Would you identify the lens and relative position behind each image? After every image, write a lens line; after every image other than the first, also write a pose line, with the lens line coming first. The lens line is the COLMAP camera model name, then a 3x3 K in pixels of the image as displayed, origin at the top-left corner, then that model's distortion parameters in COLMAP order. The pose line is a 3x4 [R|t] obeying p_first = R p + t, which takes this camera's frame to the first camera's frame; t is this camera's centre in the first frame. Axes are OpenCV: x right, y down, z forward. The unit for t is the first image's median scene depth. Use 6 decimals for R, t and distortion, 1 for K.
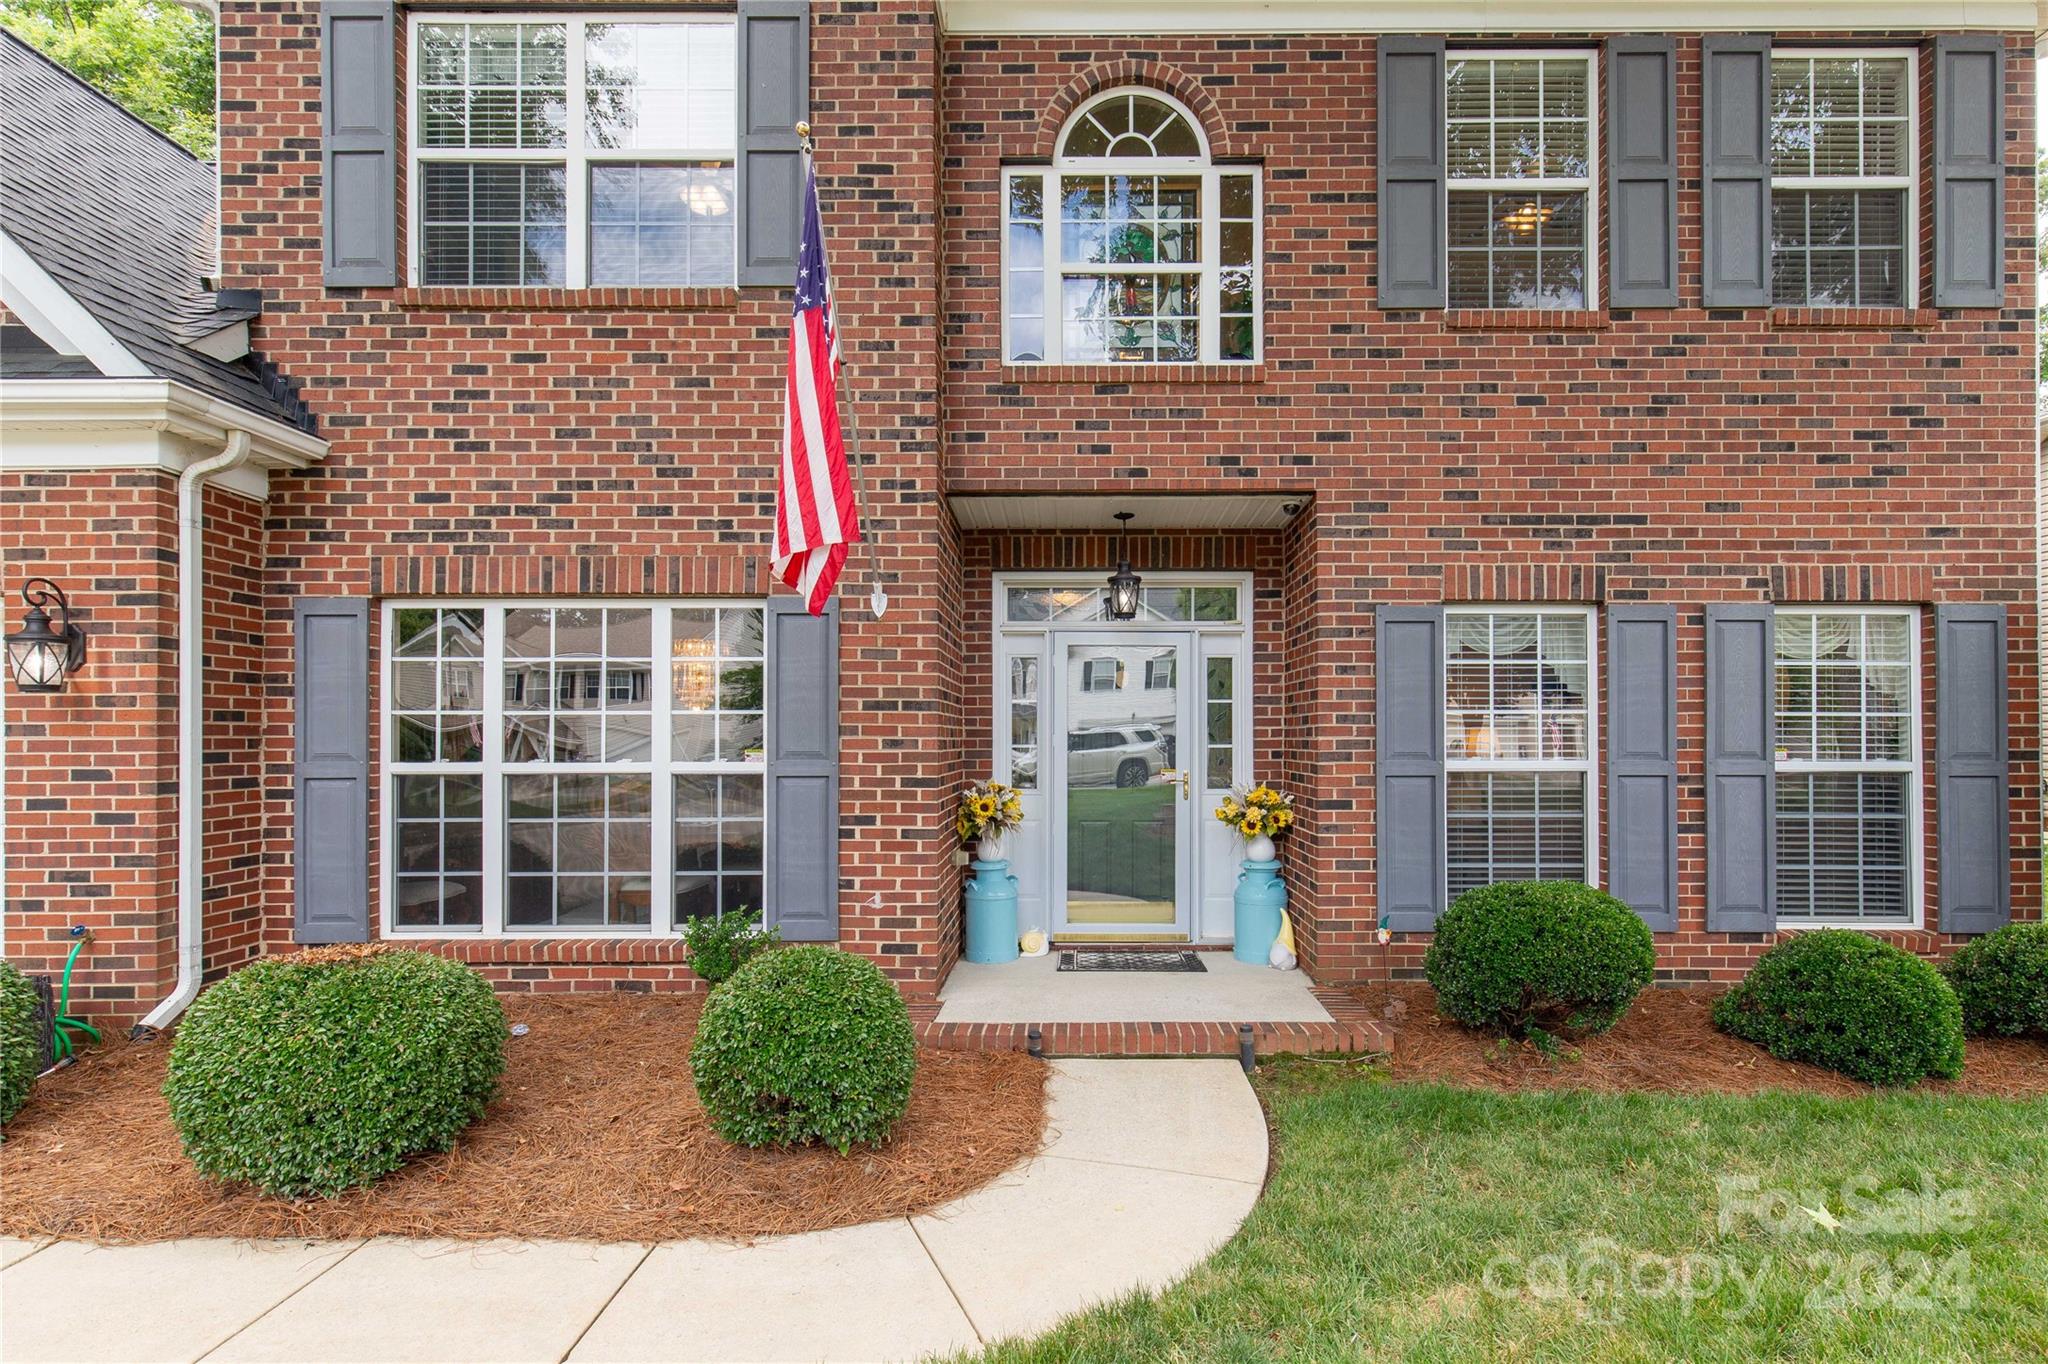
lens RADIAL K [[951.6, 0, 1030.2], [0, 951.6, 696.7], [0, 0, 1]] dist [0.001997, 0.000078]
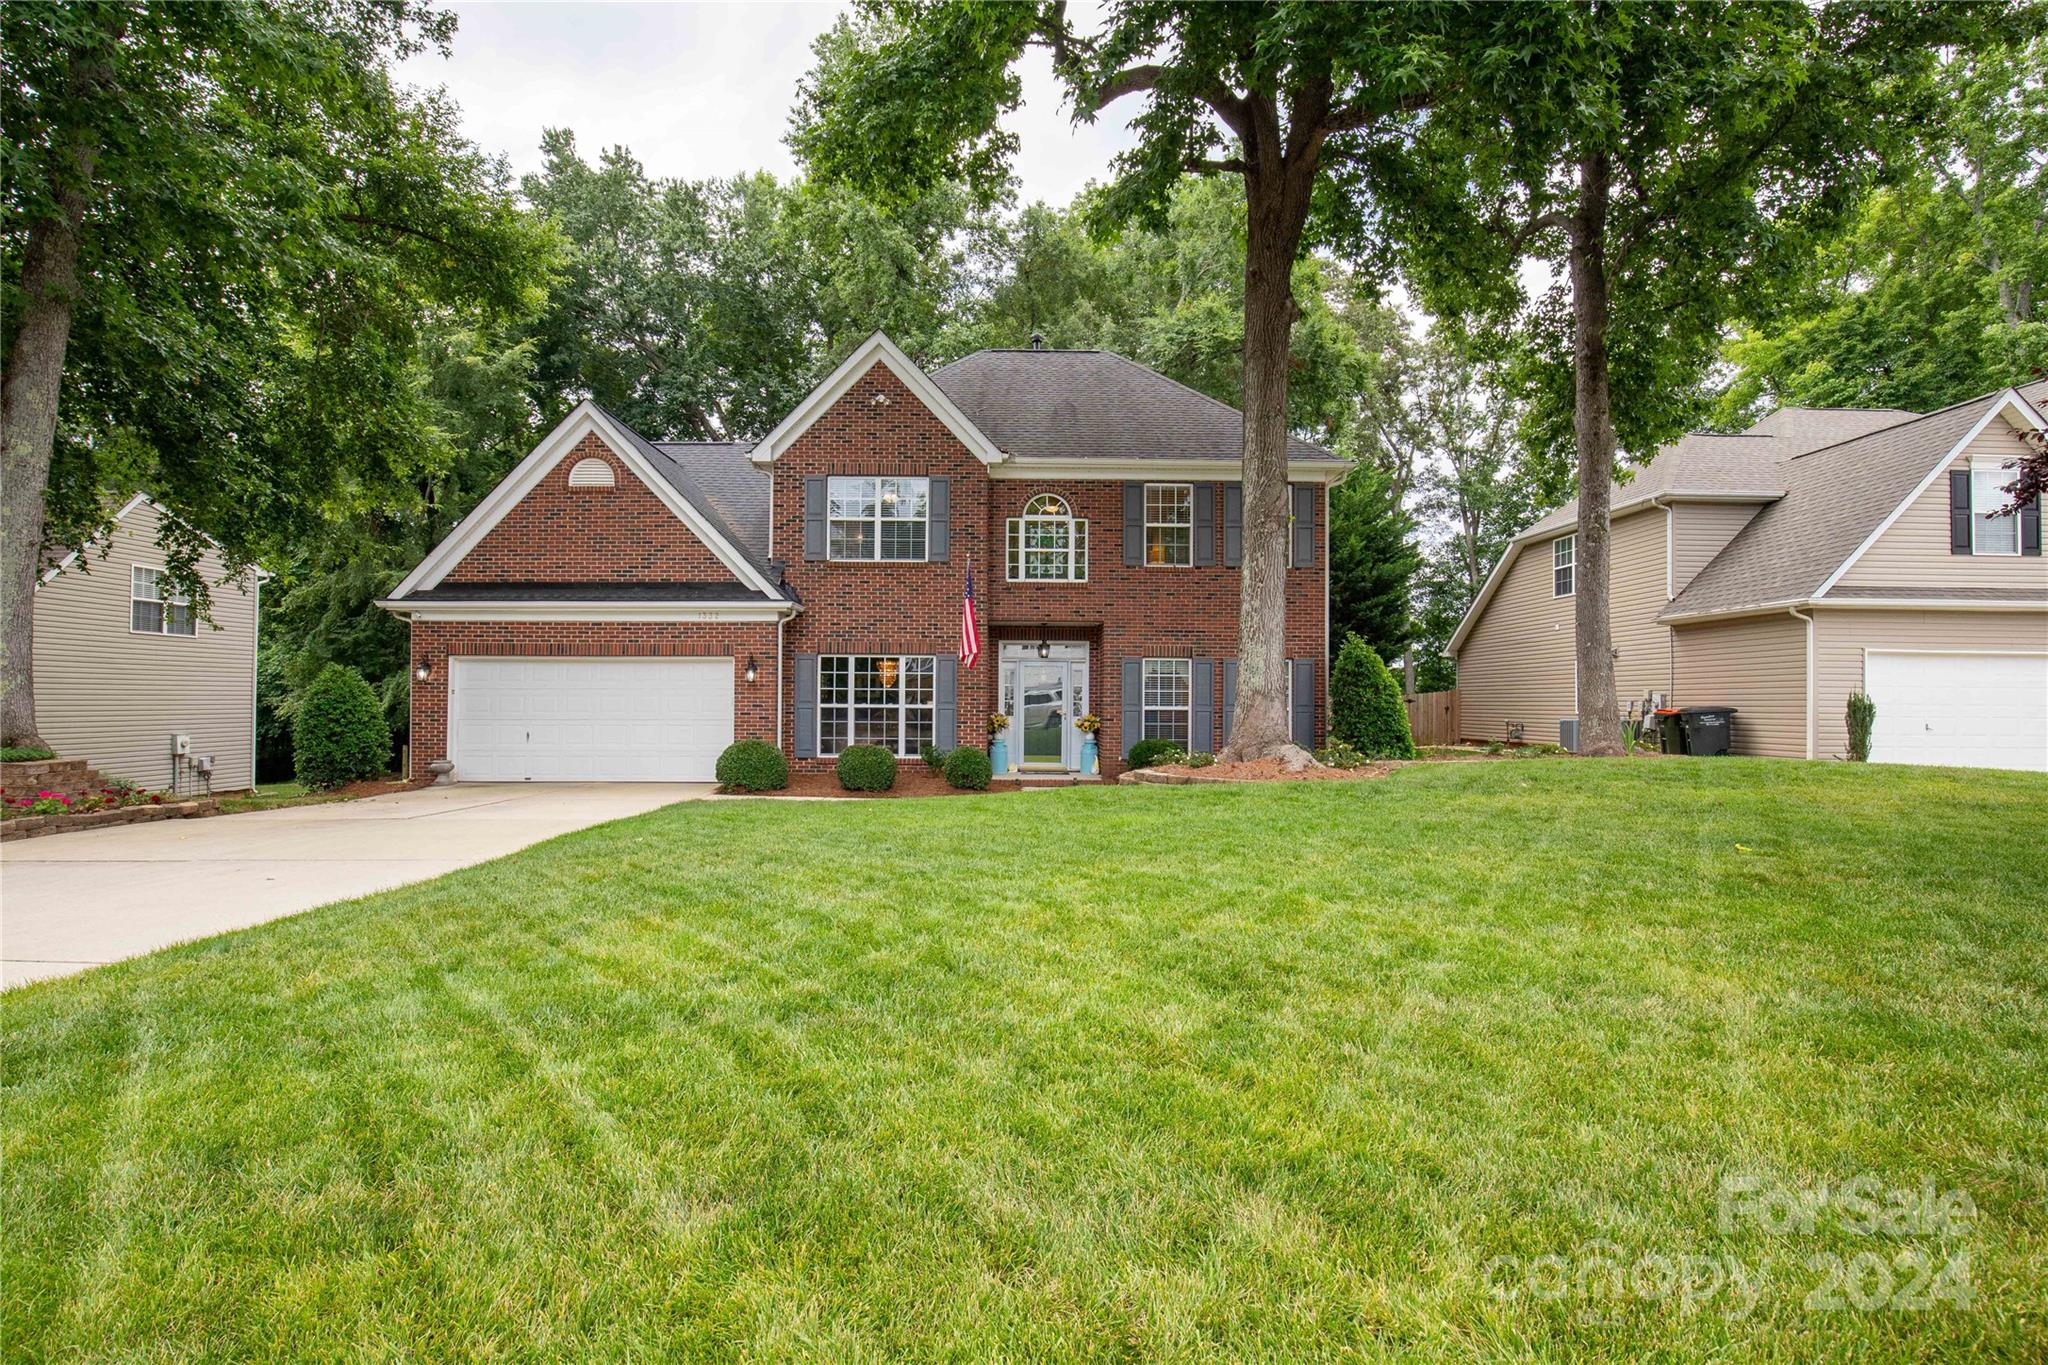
lens RADIAL K [[951.6, 0, 1022.2], [0, 951.6, 676.0], [0, 0, 1]] dist [0.001997, 0.000078]
pose [[0.998415, 0.009366, 0.055496, -0.147566], [-0.009917, 0.999904, 0.009656, -0.060938], [-0.055400, -0.010191, 0.998412, -2.161064]]
